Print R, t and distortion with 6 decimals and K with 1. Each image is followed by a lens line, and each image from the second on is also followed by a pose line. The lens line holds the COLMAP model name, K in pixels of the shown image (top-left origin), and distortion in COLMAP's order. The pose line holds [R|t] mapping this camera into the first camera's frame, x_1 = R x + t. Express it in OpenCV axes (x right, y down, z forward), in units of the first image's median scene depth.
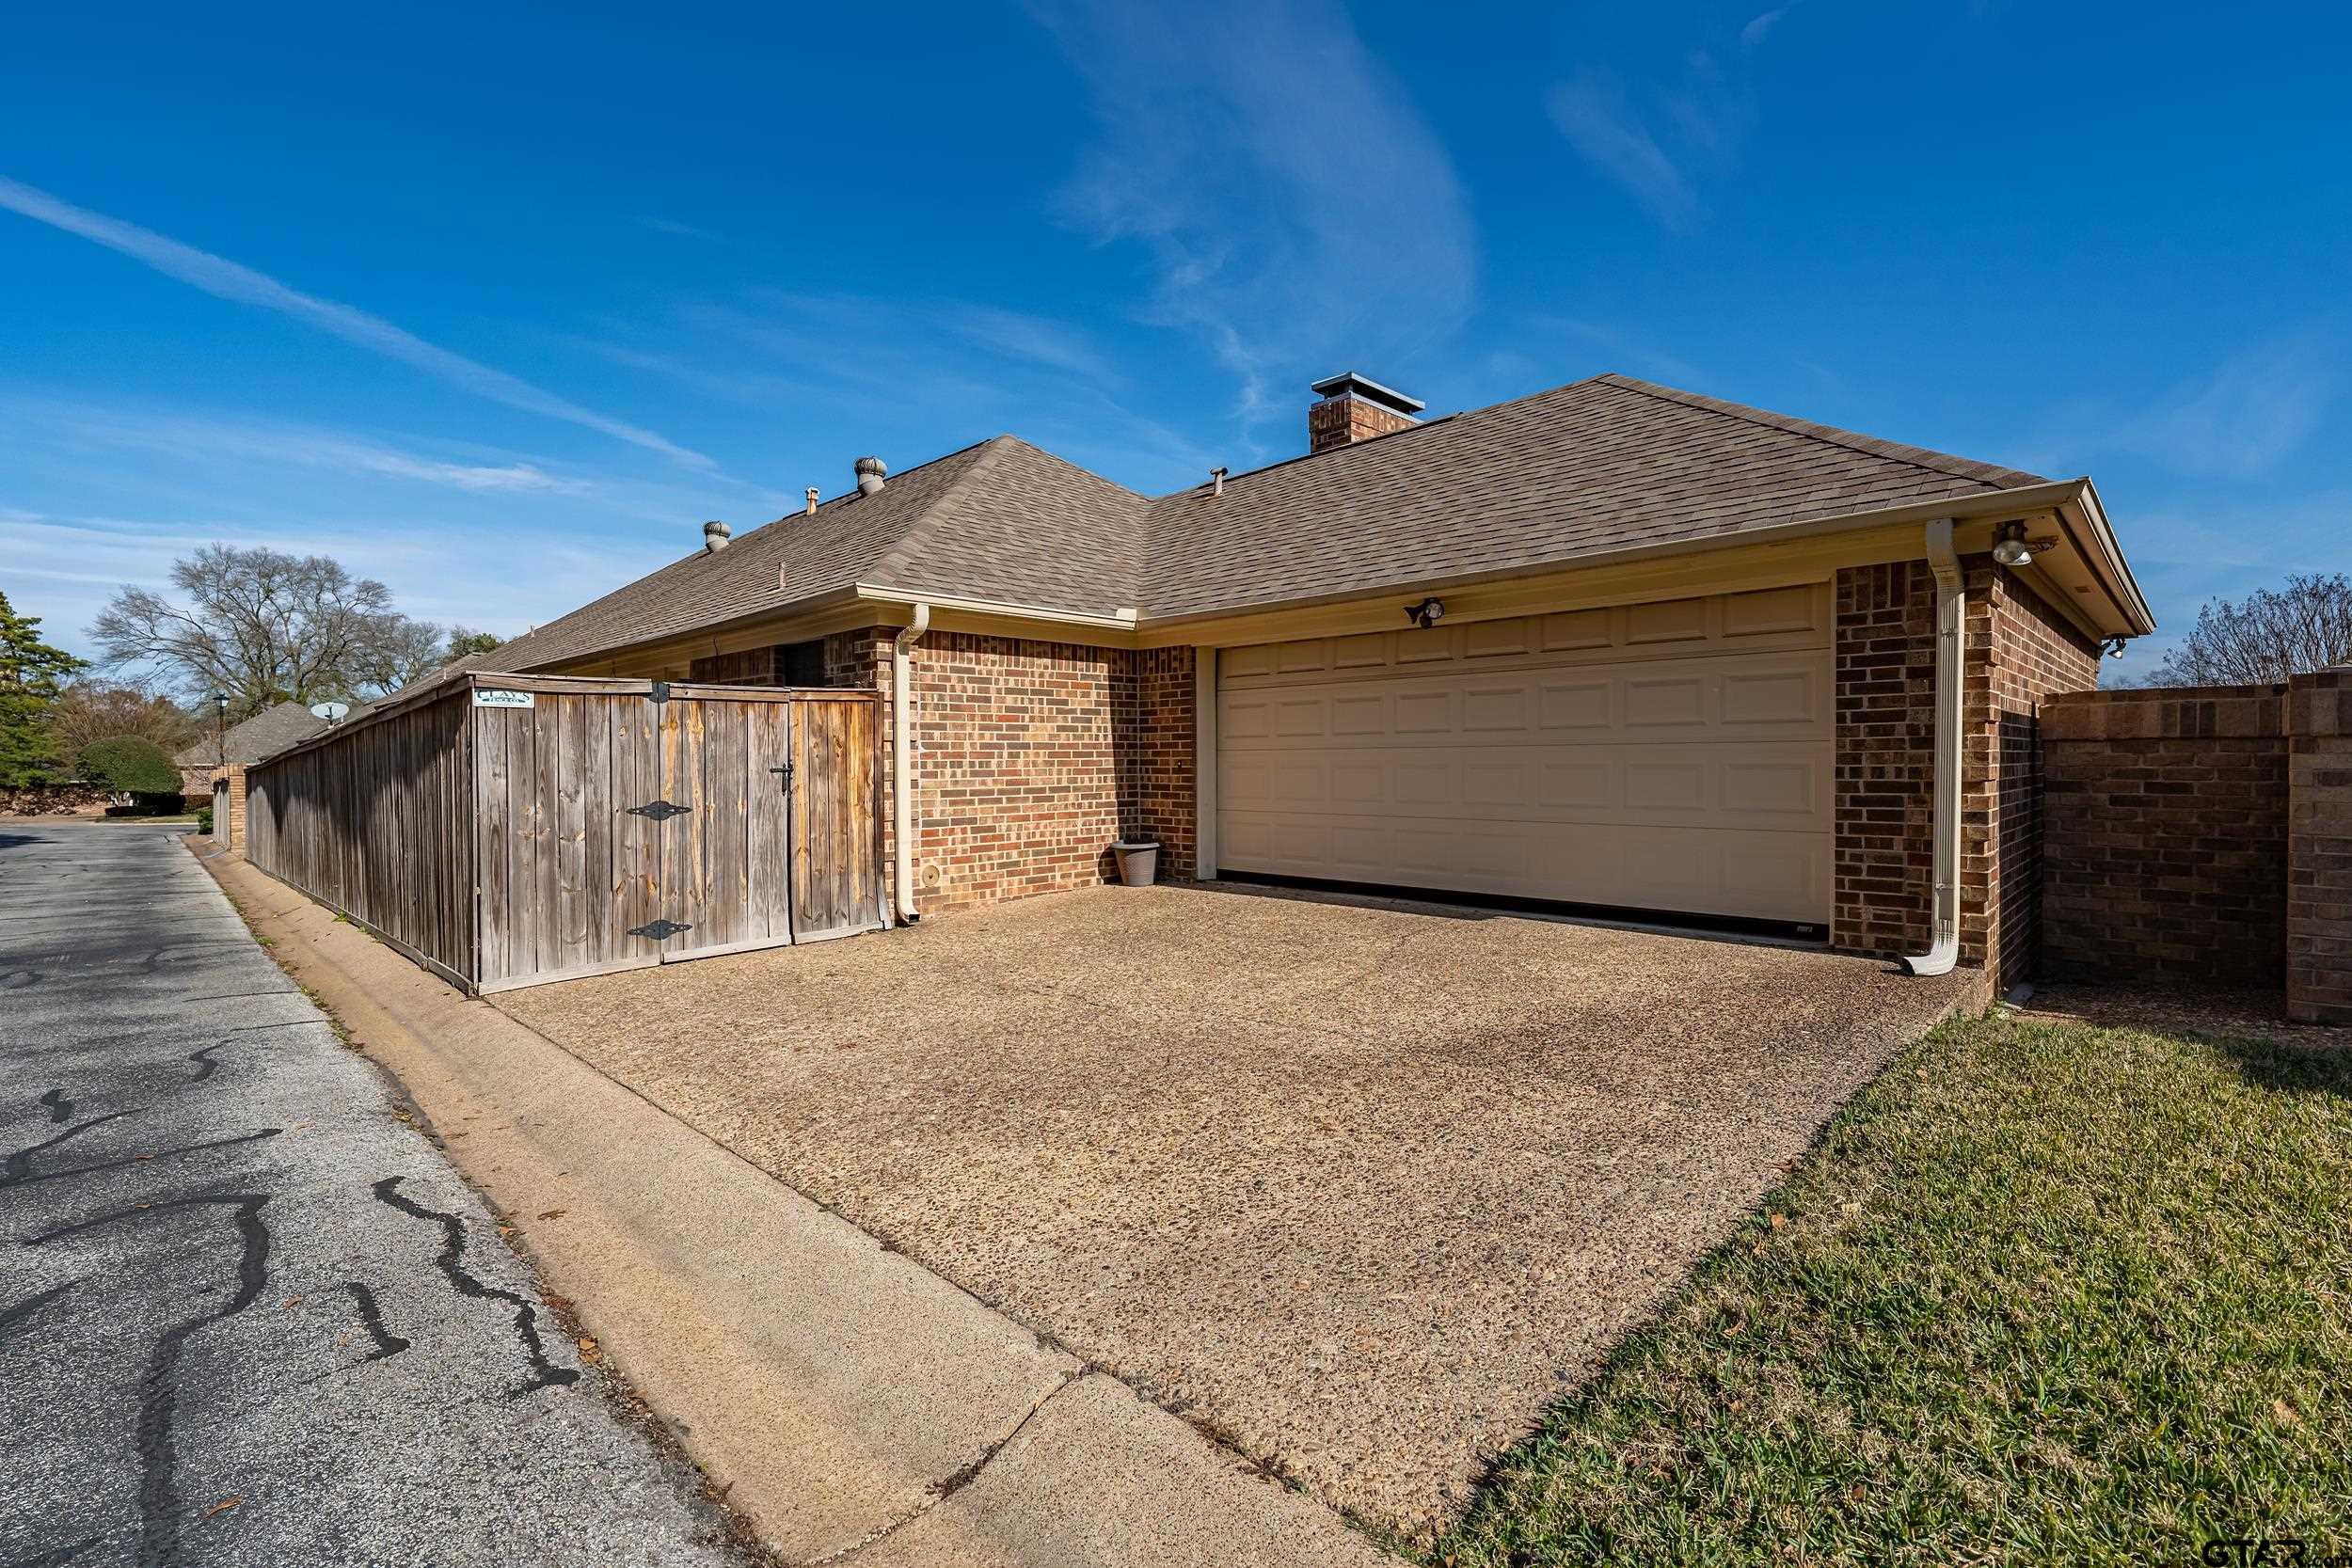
lens RADIAL K [[1046.8, 0, 1177.4], [0, 1046.8, 781.4], [0, 0, 1]] dist [-0.000198, 0.000076]
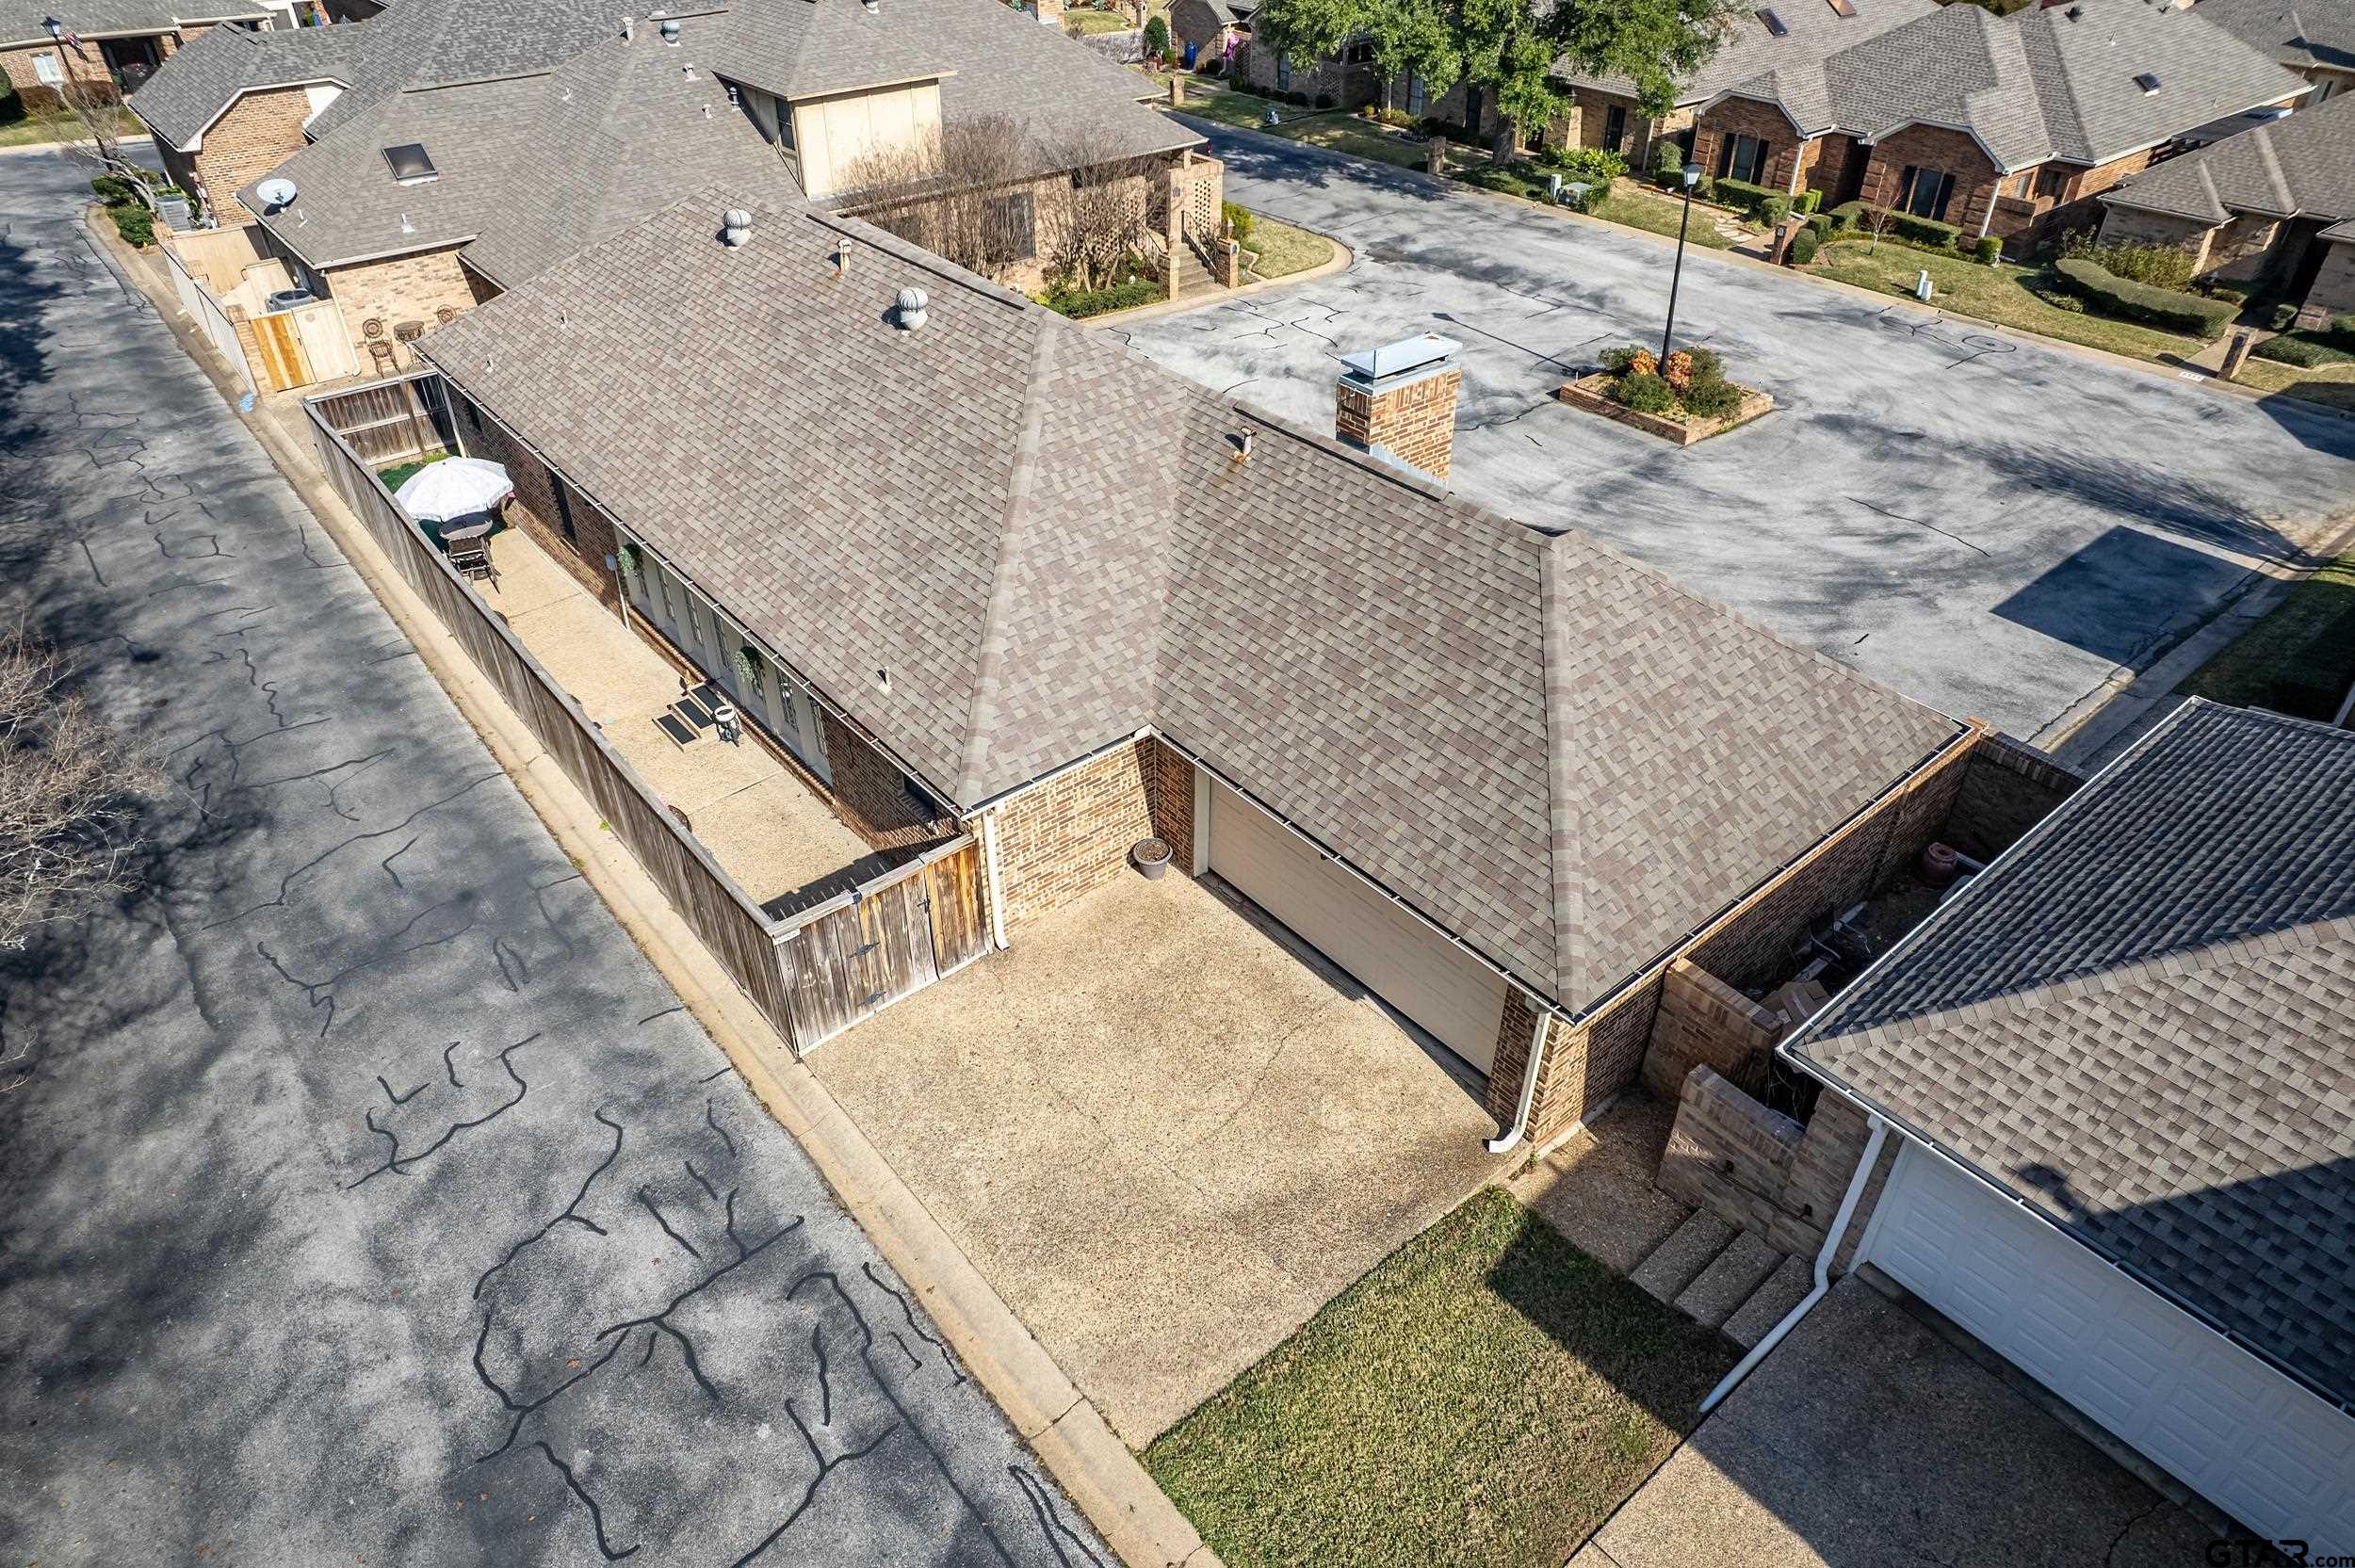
lens RADIAL K [[1480.8, 0, 1178.4], [0, 1480.8, 782.6], [0, 0, 1]] dist [-0.040466, -0.000268]
pose [[0.995316, 0.062543, -0.073723, 0.192041], [-0.009976, 0.824932, 0.565145, -1.596475], [0.096162, -0.561762, 0.821691, -0.819871]]
